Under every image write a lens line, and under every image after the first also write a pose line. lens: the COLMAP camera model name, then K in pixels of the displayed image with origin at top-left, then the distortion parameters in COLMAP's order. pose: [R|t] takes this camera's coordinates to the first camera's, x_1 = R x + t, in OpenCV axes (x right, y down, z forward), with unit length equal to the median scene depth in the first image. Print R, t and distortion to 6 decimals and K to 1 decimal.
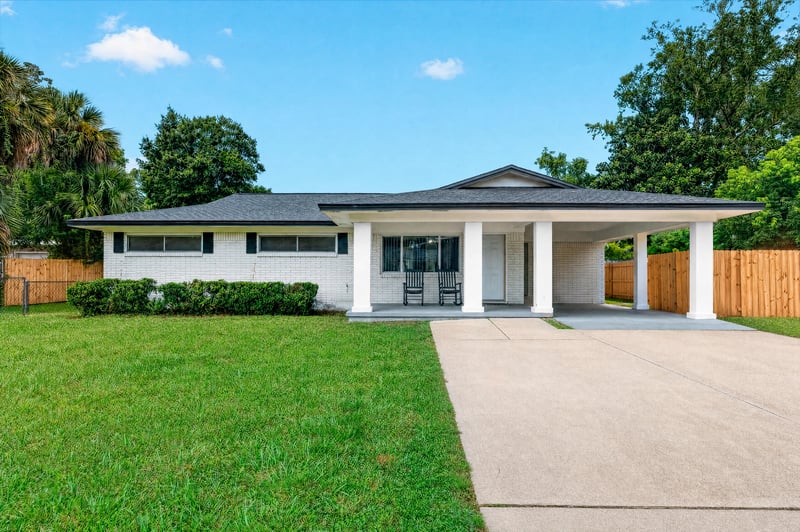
lens RADIAL K [[377.2, 0, 400.9], [0, 377.2, 261.7], [0, 0, 1]] dist [-0.009009, 0.000980]
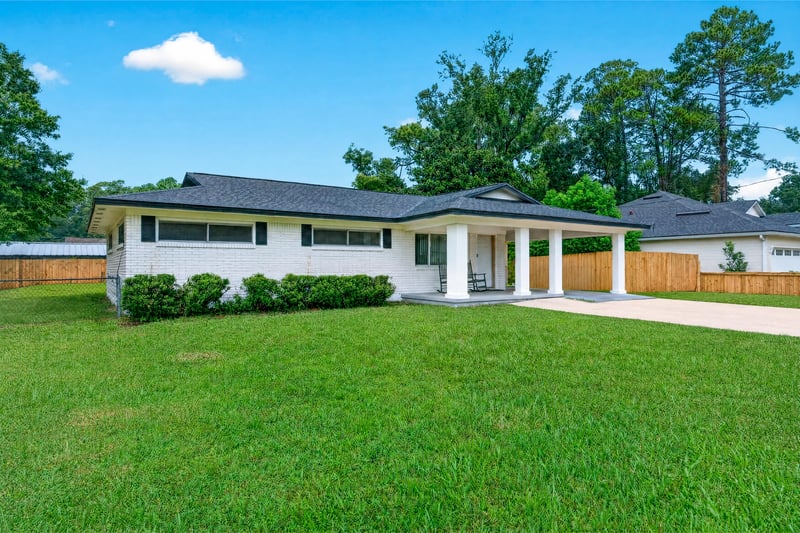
lens RADIAL K [[387.0, 0, 415.7], [0, 387.0, 261.1], [0, 0, 1]] dist [-0.016397, 0.010034]
pose [[0.860113, 0.004604, 0.510083, -0.660091], [-0.013924, 0.999799, 0.014453, -0.001823], [-0.509913, -0.019534, 0.860004, 0.008878]]
